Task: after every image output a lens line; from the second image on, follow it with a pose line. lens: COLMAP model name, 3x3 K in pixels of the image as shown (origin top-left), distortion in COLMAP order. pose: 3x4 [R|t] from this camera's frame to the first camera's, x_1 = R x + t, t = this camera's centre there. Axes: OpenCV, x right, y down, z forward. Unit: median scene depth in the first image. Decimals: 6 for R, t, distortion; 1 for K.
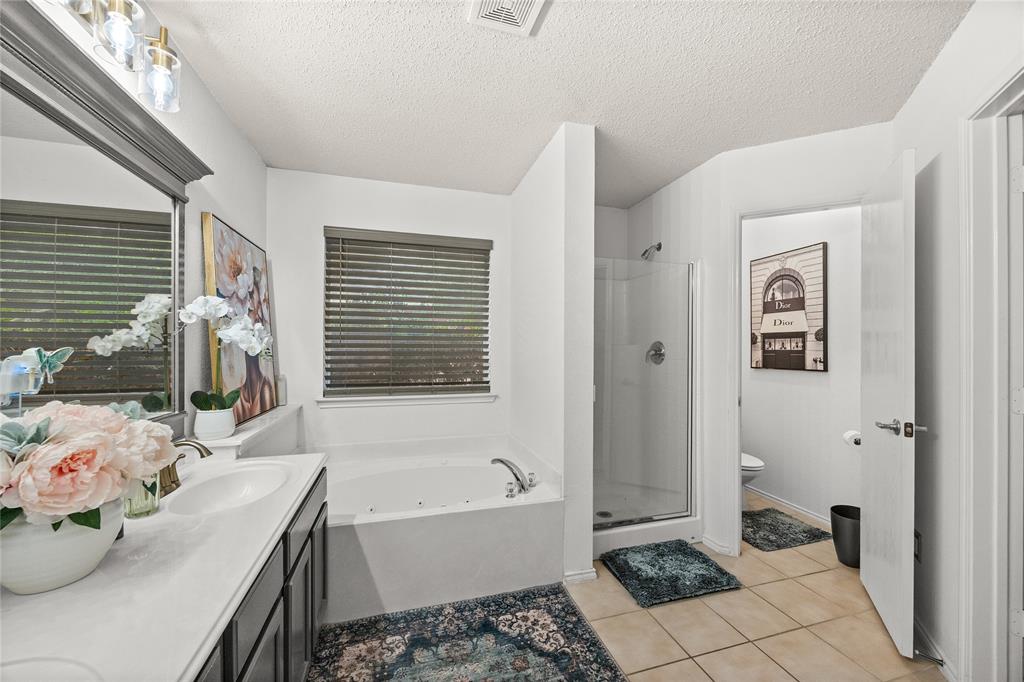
lens RADIAL K [[392.0, 0, 514.9], [0, 392.0, 344.1], [0, 0, 1]] dist [-0.002170, 0.000056]
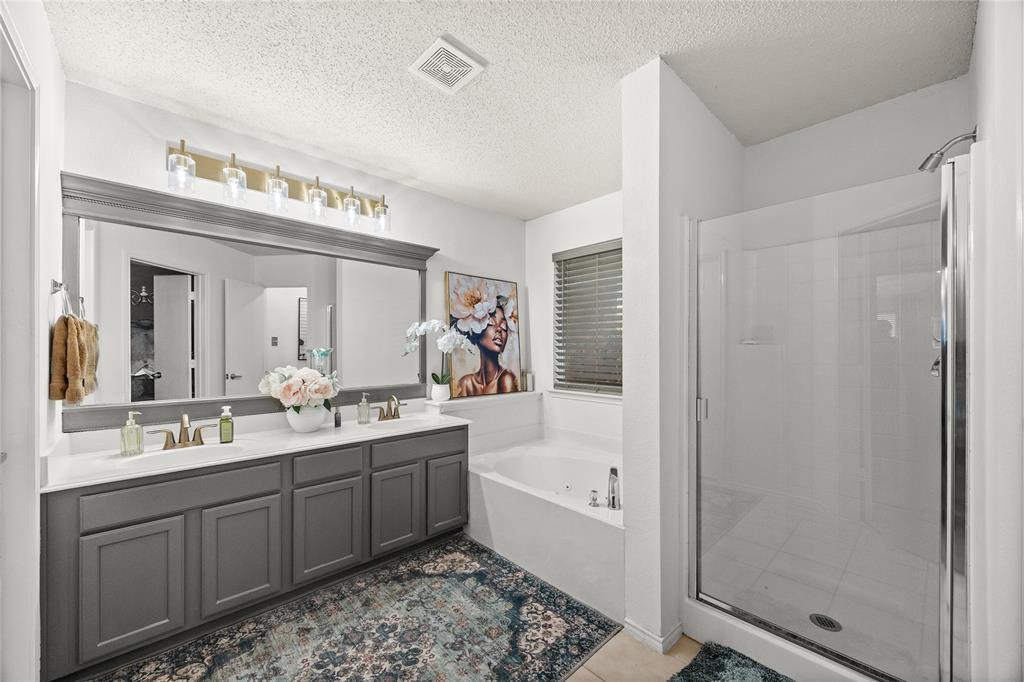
lens RADIAL K [[392.0, 0, 515.9], [0, 392.0, 348.0], [0, 0, 1]] dist [-0.002170, 0.000056]
pose [[0.449688, -0.005154, -0.893171, 0.863027], [0.006936, 0.999973, -0.002279, 0.009541], [0.893159, -0.005170, 0.449712, 0.466015]]
